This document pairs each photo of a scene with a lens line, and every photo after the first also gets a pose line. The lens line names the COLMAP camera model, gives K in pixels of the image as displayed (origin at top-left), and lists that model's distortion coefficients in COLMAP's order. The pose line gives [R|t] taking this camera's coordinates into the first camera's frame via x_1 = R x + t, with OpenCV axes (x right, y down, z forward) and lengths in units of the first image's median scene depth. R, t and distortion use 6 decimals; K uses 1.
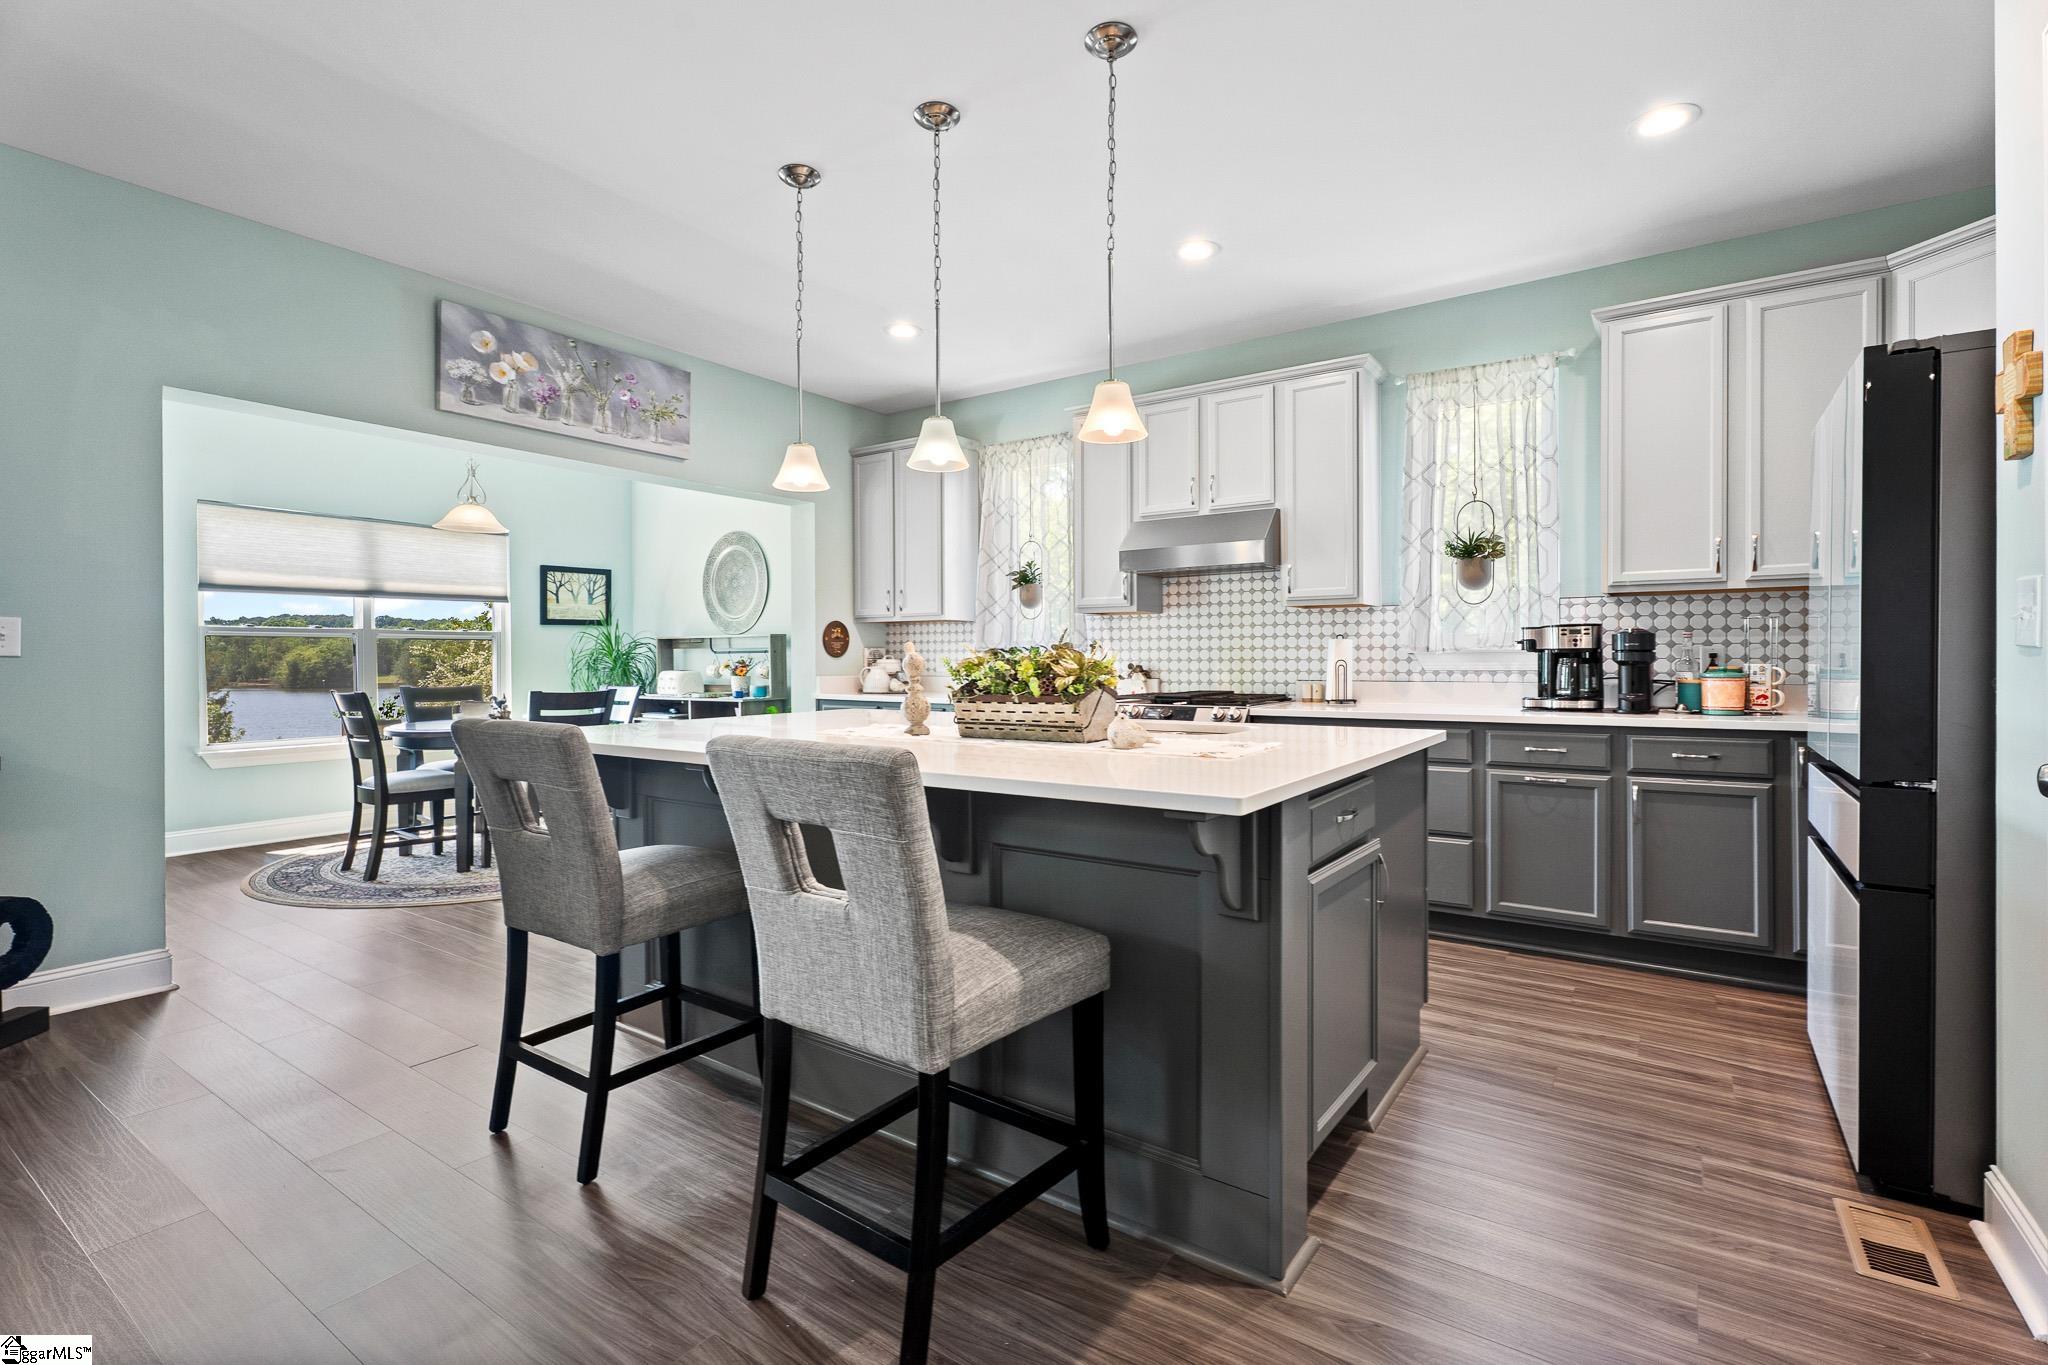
lens RADIAL K [[936.3, 0, 1025.8], [0, 936.3, 663.7], [0, 0, 1]] dist [0.004490, -0.001450]
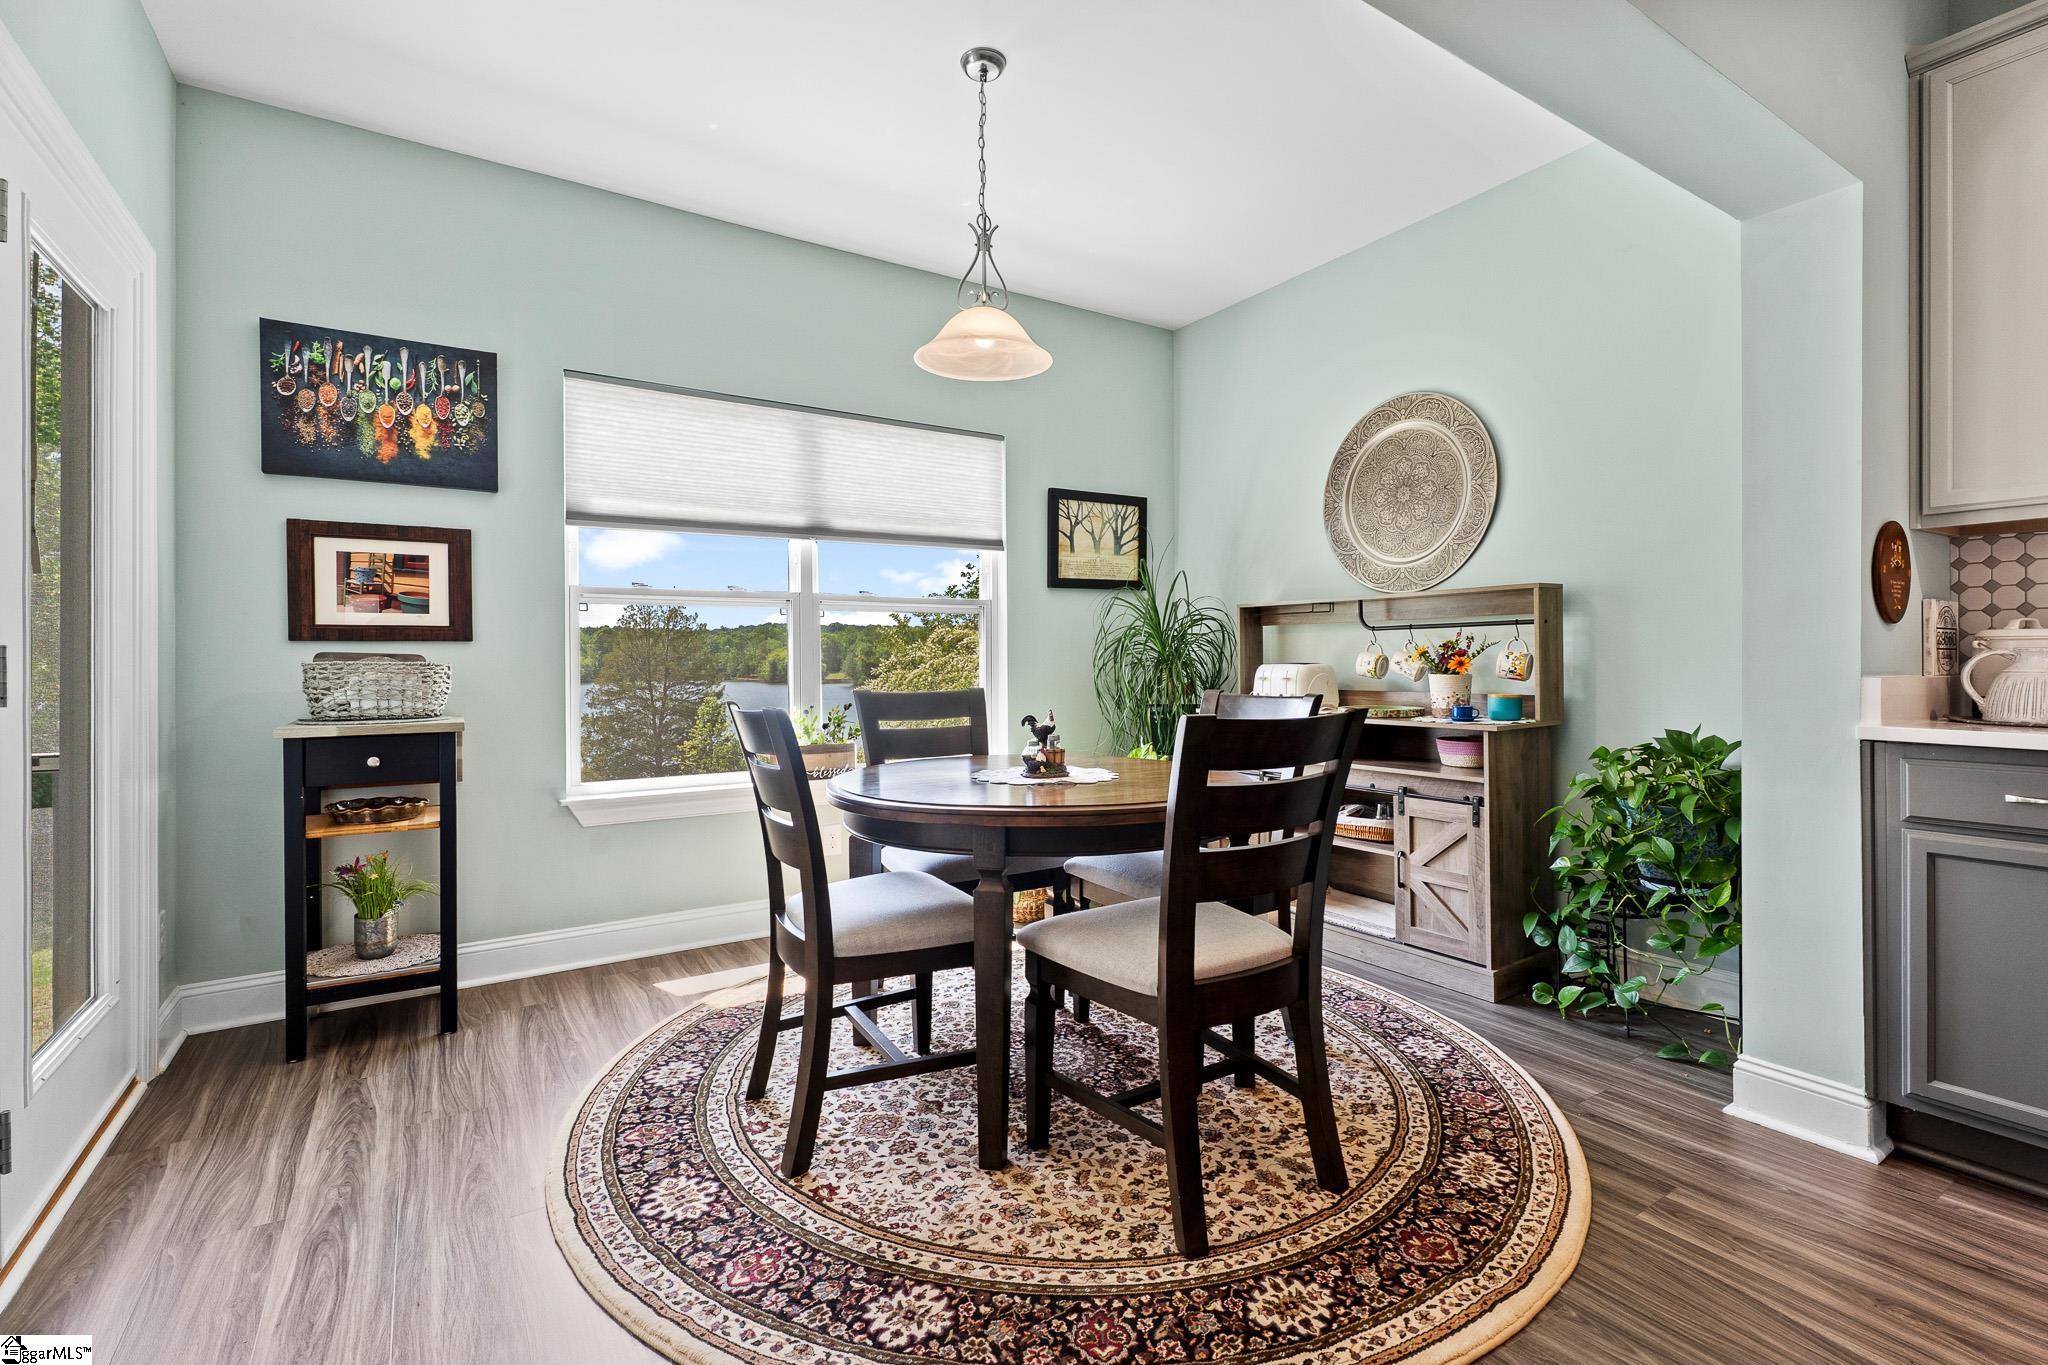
lens RADIAL K [[936.3, 0, 1035.7], [0, 936.3, 665.8], [0, 0, 1]] dist [0.004490, -0.001450]
pose [[0.925200, 0.001663, -0.379475, -0.362245], [-0.000490, 0.999995, 0.003187, 0.008306], [0.379479, -0.002763, 0.925196, 0.535818]]
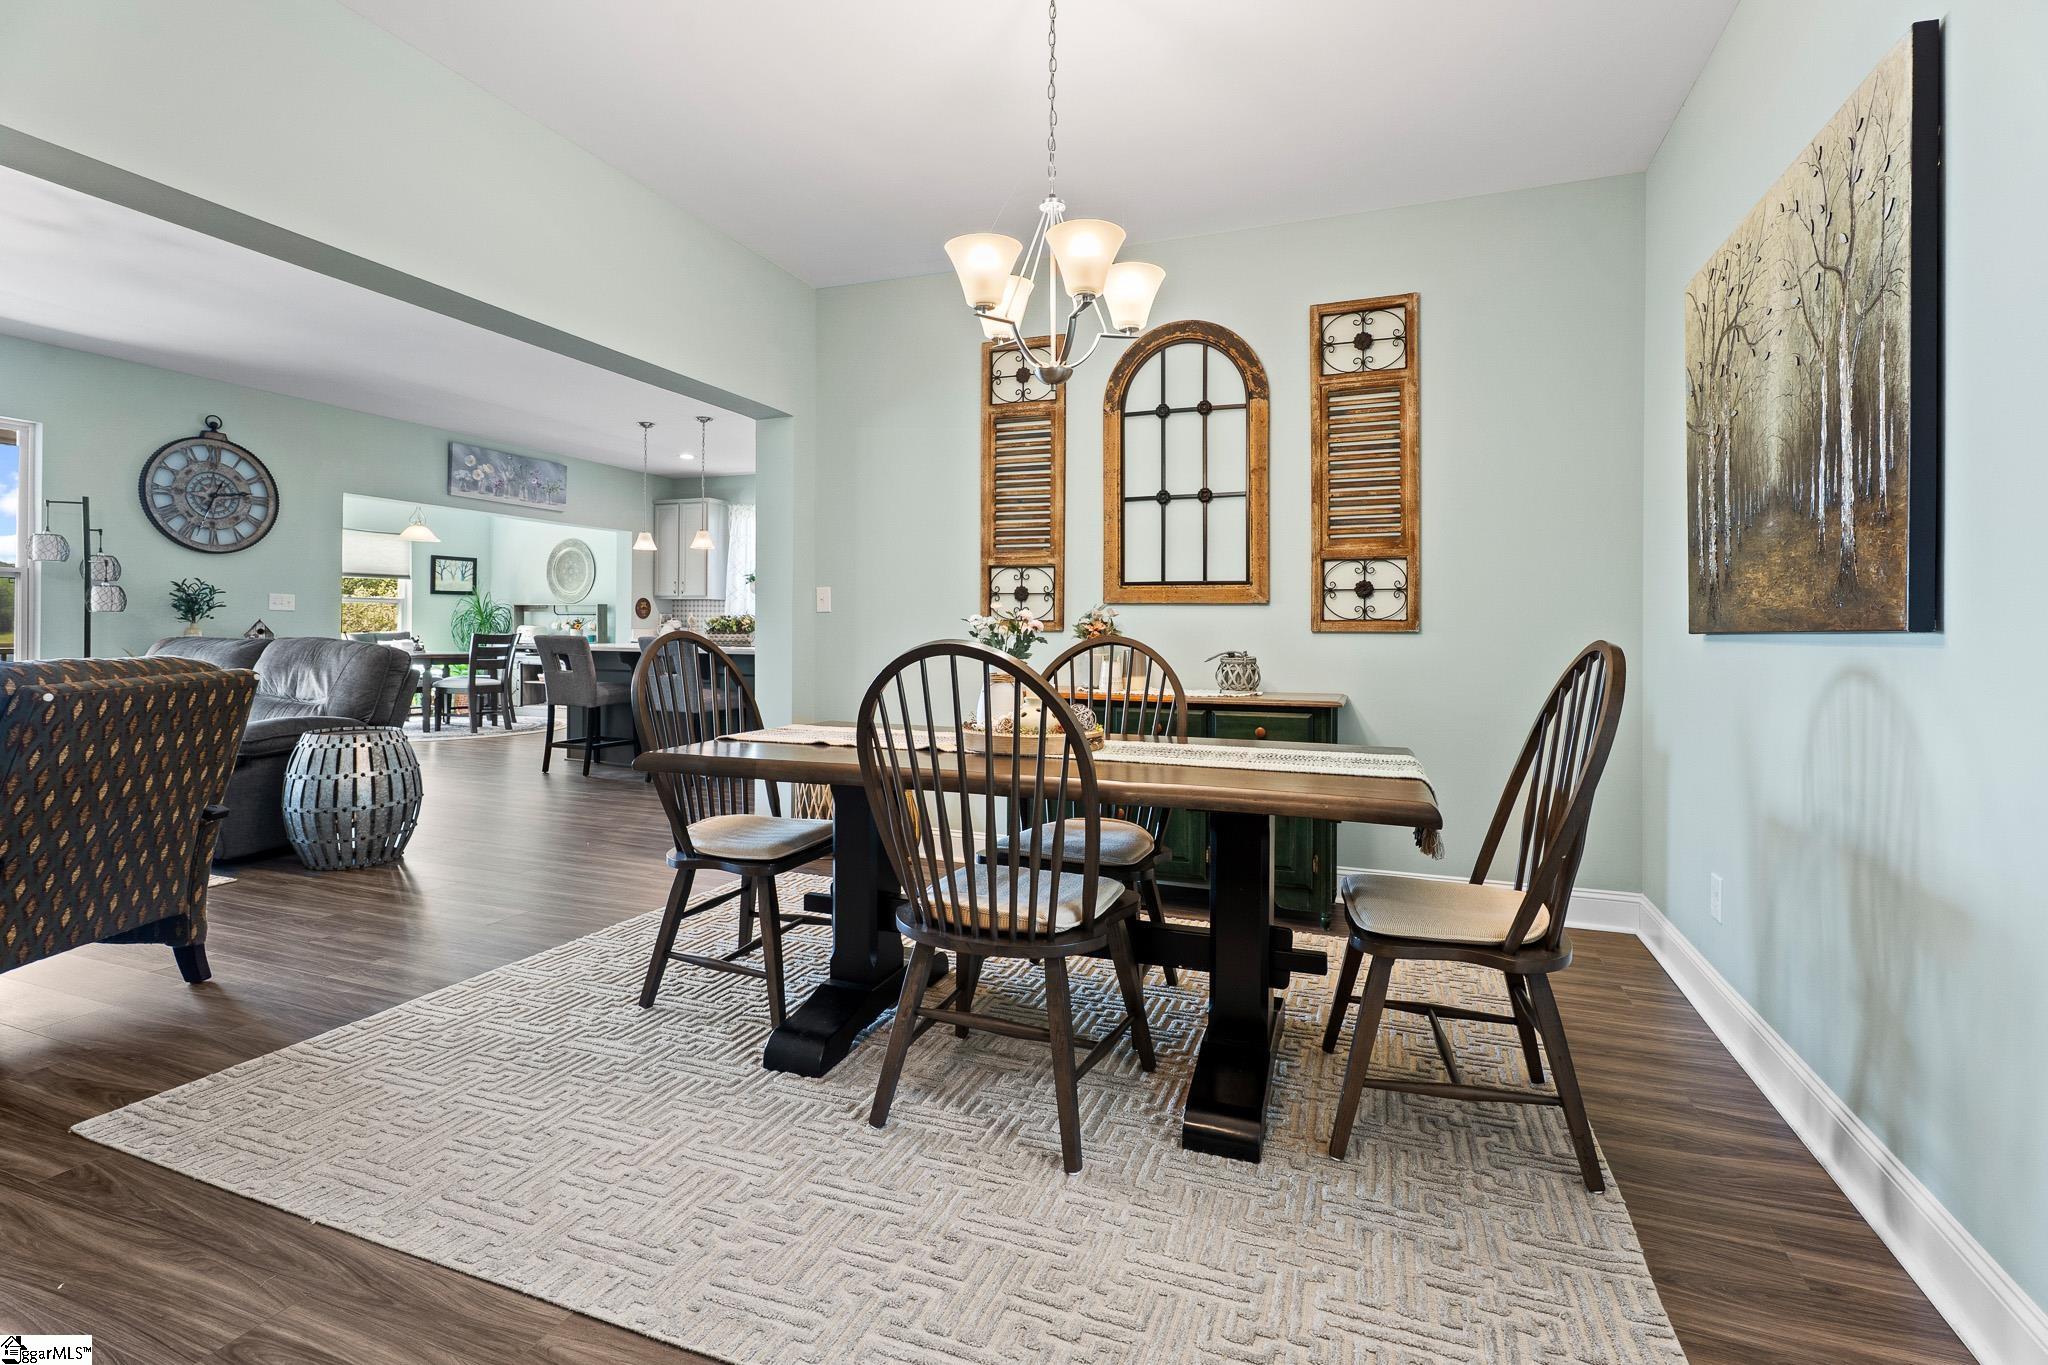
lens RADIAL K [[936.3, 0, 1028.7], [0, 936.3, 629.2], [0, 0, 1]] dist [0.004490, -0.001450]
pose [[0.972799, 0.014524, 0.231197, 0.094569], [-0.013829, 0.999894, -0.004627, 0.011223], [-0.231239, 0.001304, 0.972896, -0.868404]]
